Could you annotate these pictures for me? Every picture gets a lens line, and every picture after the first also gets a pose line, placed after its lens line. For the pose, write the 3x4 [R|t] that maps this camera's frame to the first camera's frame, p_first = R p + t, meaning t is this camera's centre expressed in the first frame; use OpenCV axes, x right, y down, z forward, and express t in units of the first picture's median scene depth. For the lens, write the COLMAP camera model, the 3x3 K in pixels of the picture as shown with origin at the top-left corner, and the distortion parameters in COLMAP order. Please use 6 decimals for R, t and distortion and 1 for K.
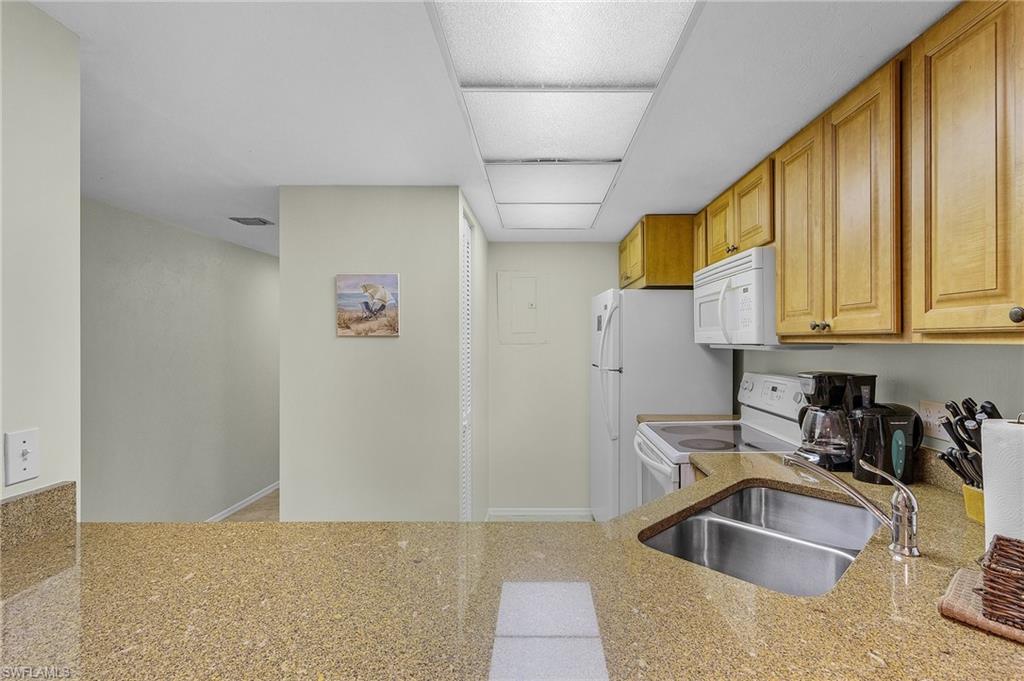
lens RADIAL K [[483.1, 0, 534.0], [0, 483.1, 341.5], [0, 0, 1]] dist [0.000373, -0.000609]
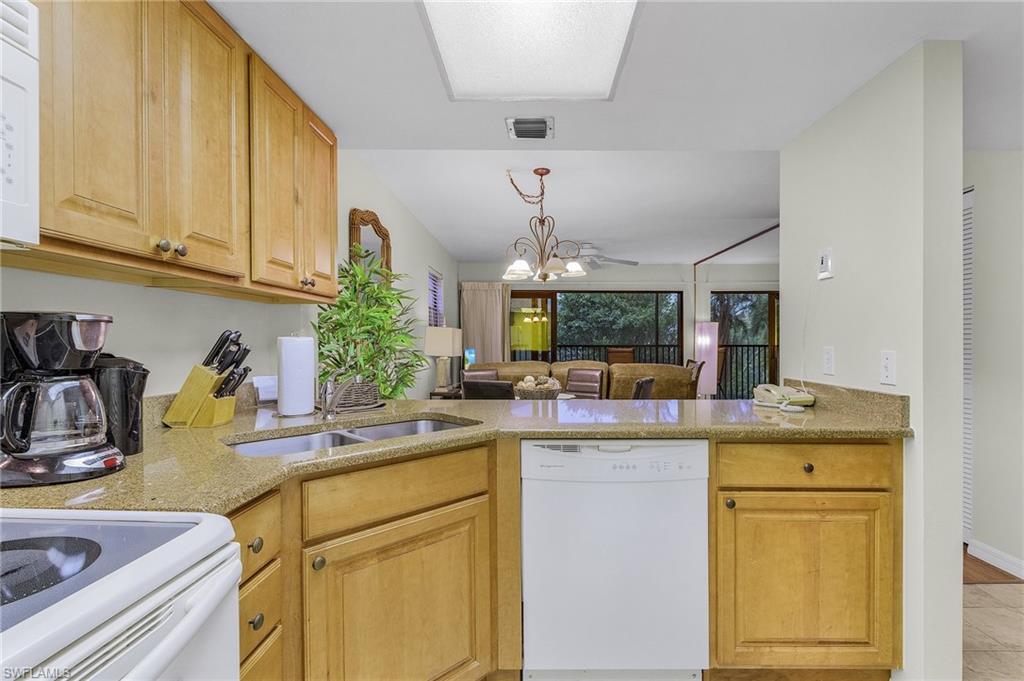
lens RADIAL K [[483.1, 0, 512.8], [0, 483.1, 337.4], [0, 0, 1]] dist [0.000373, -0.000609]
pose [[-0.999819, -0.000903, 0.019008, 0.047068], [-0.000809, 0.999987, 0.004959, 0.091182], [-0.019012, 0.004942, -0.999807, 1.587215]]
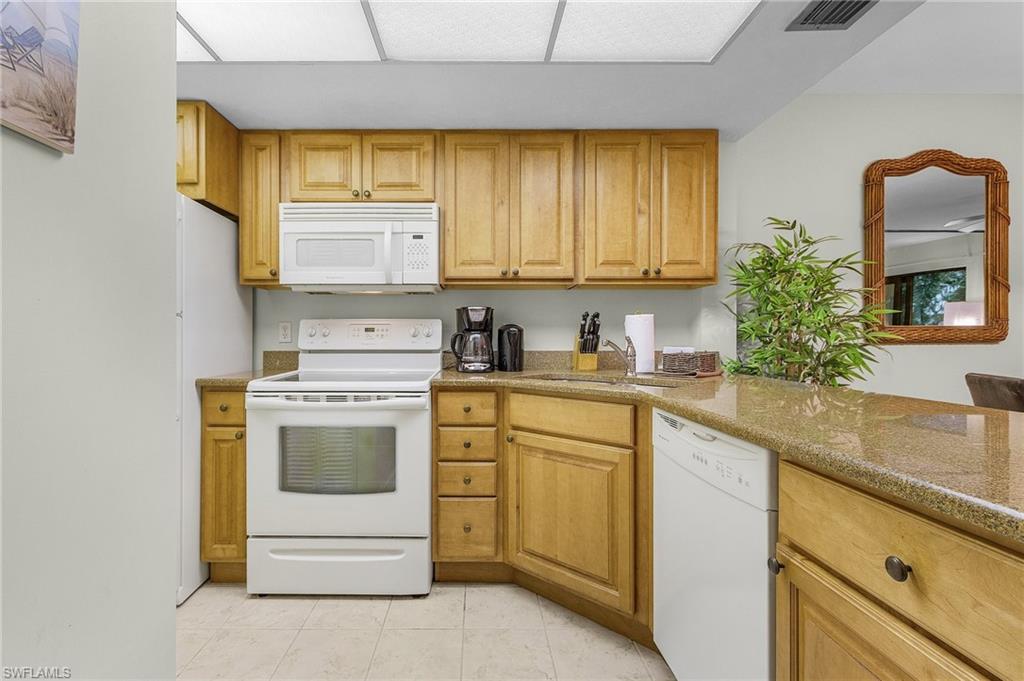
lens RADIAL K [[483.1, 0, 507.6], [0, 483.1, 340.0], [0, 0, 1]] dist [0.000373, -0.000609]
pose [[-0.037103, -0.002031, 0.999309, -0.853242], [0.006195, 0.999978, 0.002262, 0.163234], [-0.999292, 0.006275, -0.037090, 0.972766]]
